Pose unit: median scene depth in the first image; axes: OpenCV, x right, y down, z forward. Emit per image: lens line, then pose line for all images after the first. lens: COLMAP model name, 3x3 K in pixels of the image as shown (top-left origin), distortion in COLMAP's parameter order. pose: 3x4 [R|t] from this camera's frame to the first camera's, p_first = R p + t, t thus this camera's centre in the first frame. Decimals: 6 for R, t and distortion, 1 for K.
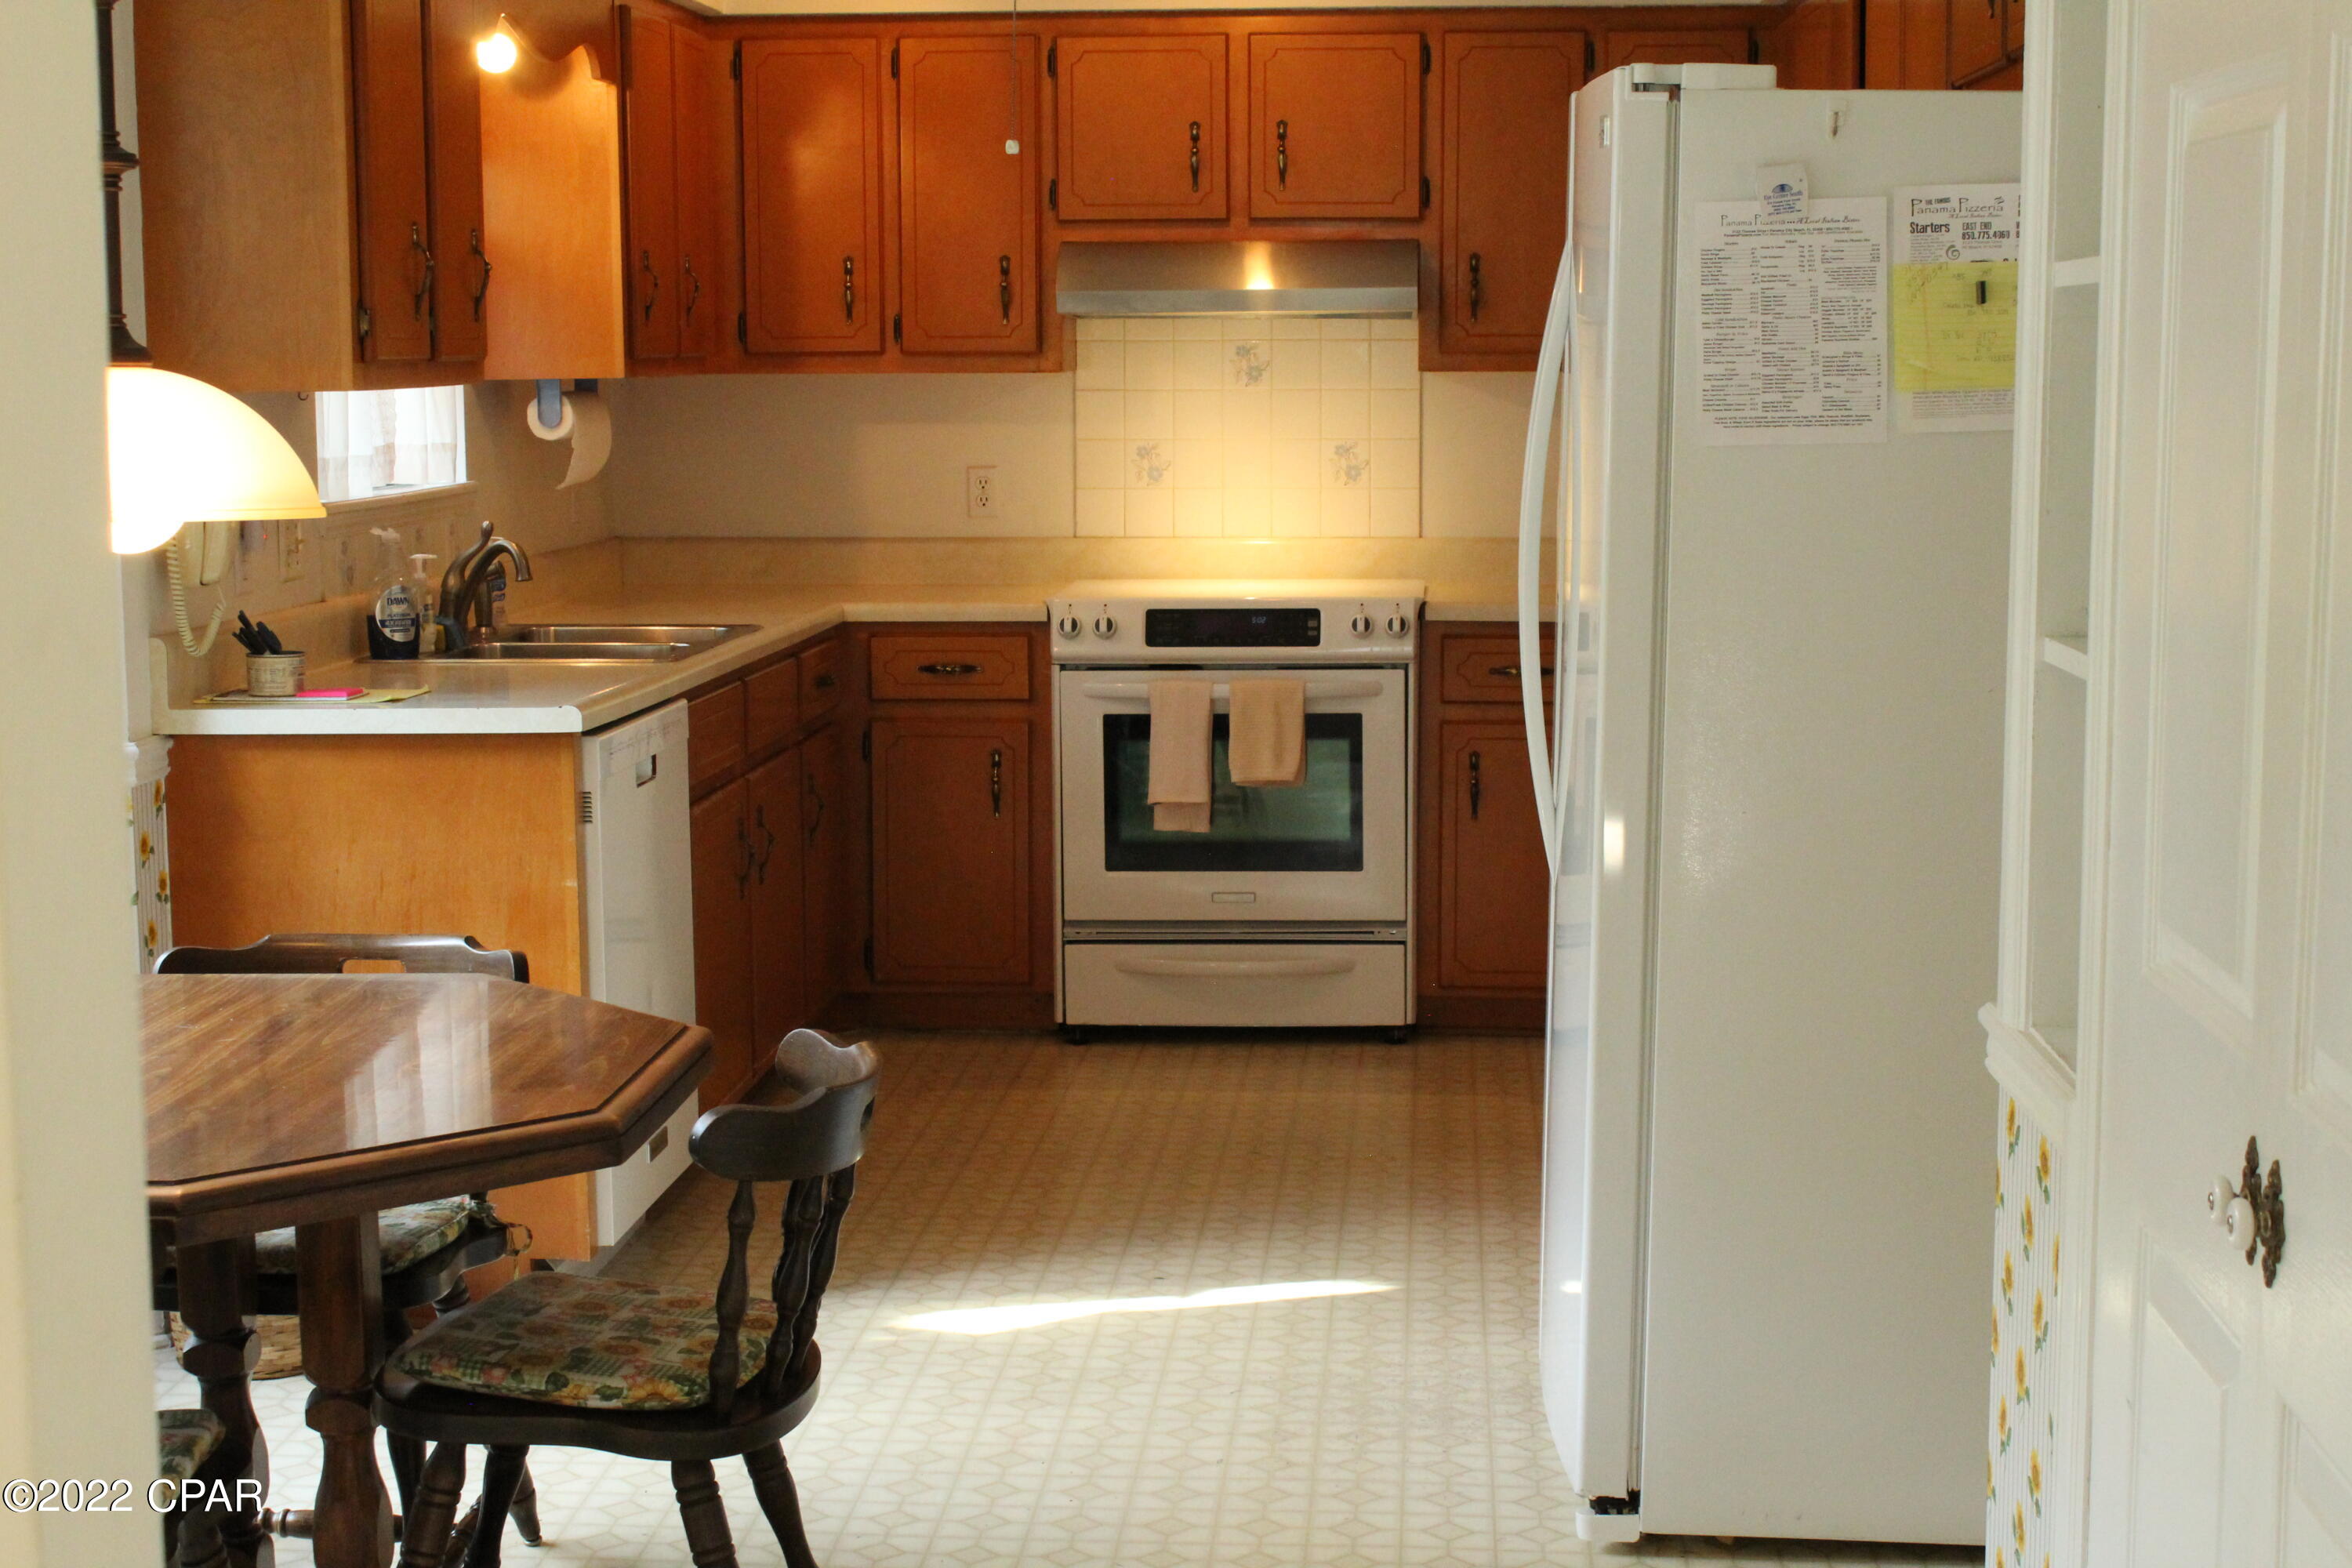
lens RADIAL K [[3530.1, 0, 1176.8], [0, 3530.1, 787.7], [0, 0, 1]] dist [-0.009379, 0.000000]
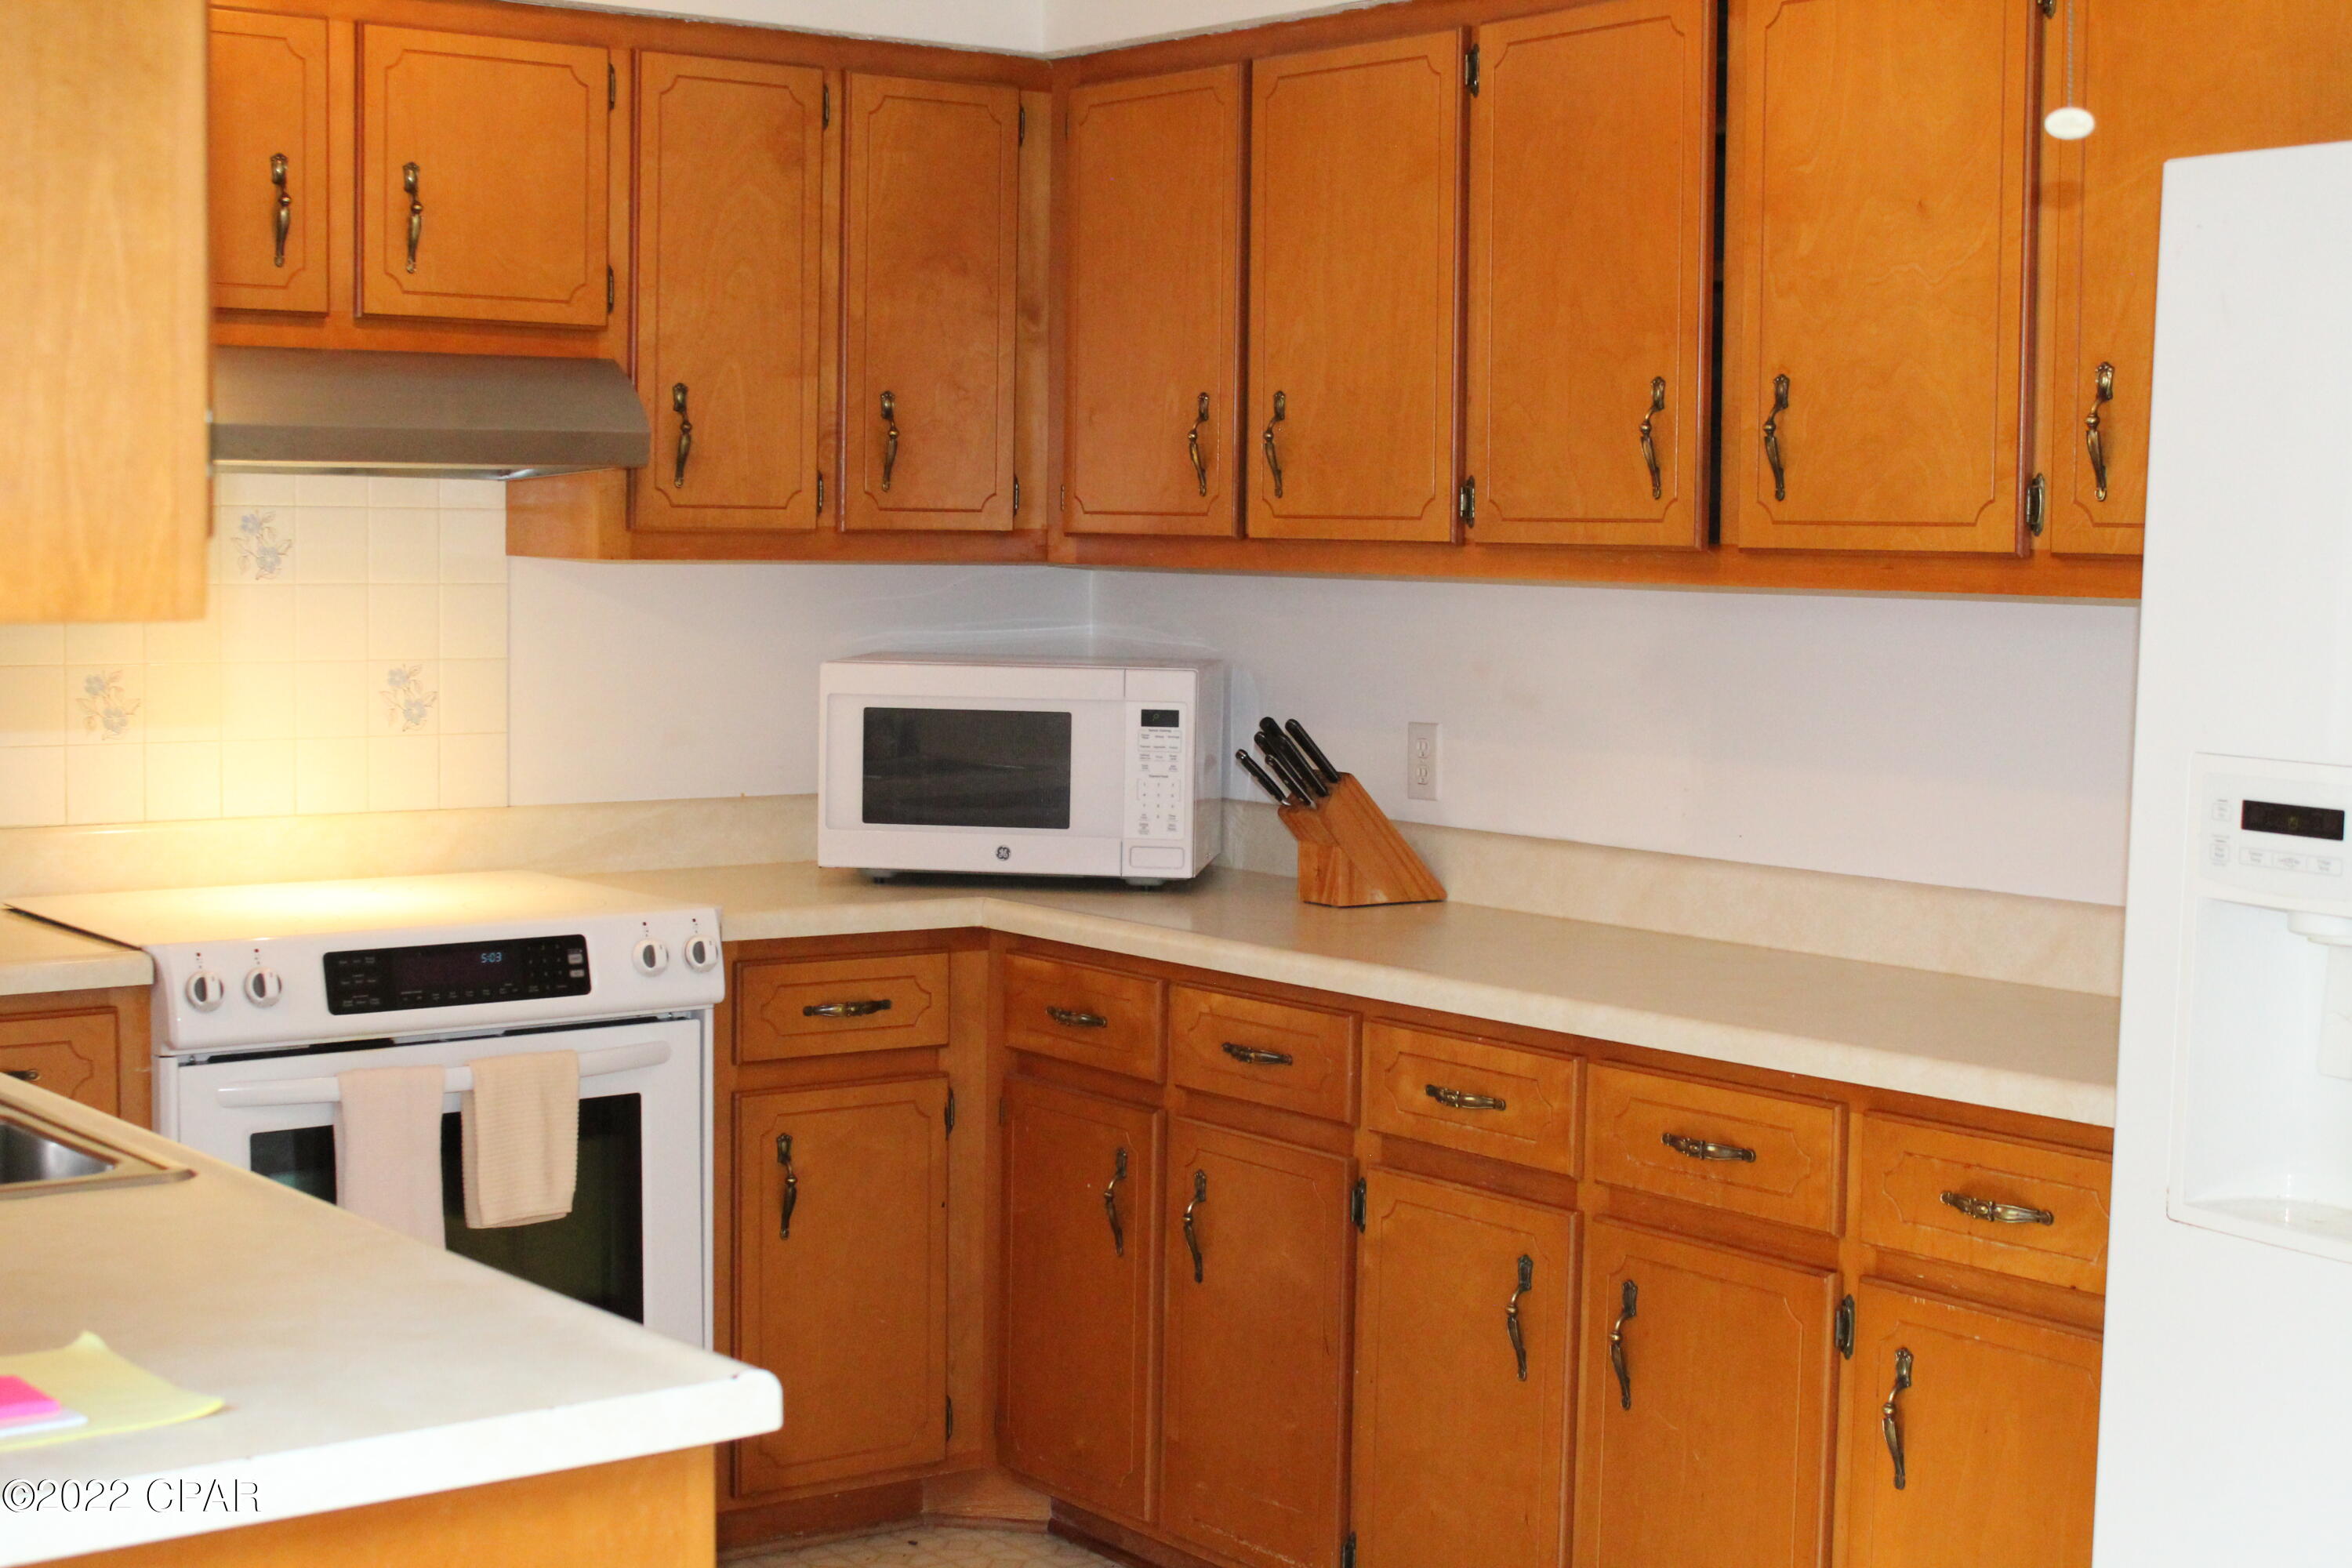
lens RADIAL K [[3530.1, 0, 1175.6], [0, 3530.1, 779.6], [0, 0, 1]] dist [-0.009379, 0.000000]
pose [[0.763865, -0.034367, 0.644460, -0.282162], [0.066279, 0.997479, -0.025368, -0.054757], [-0.641963, 0.062092, 0.764217, 0.444696]]
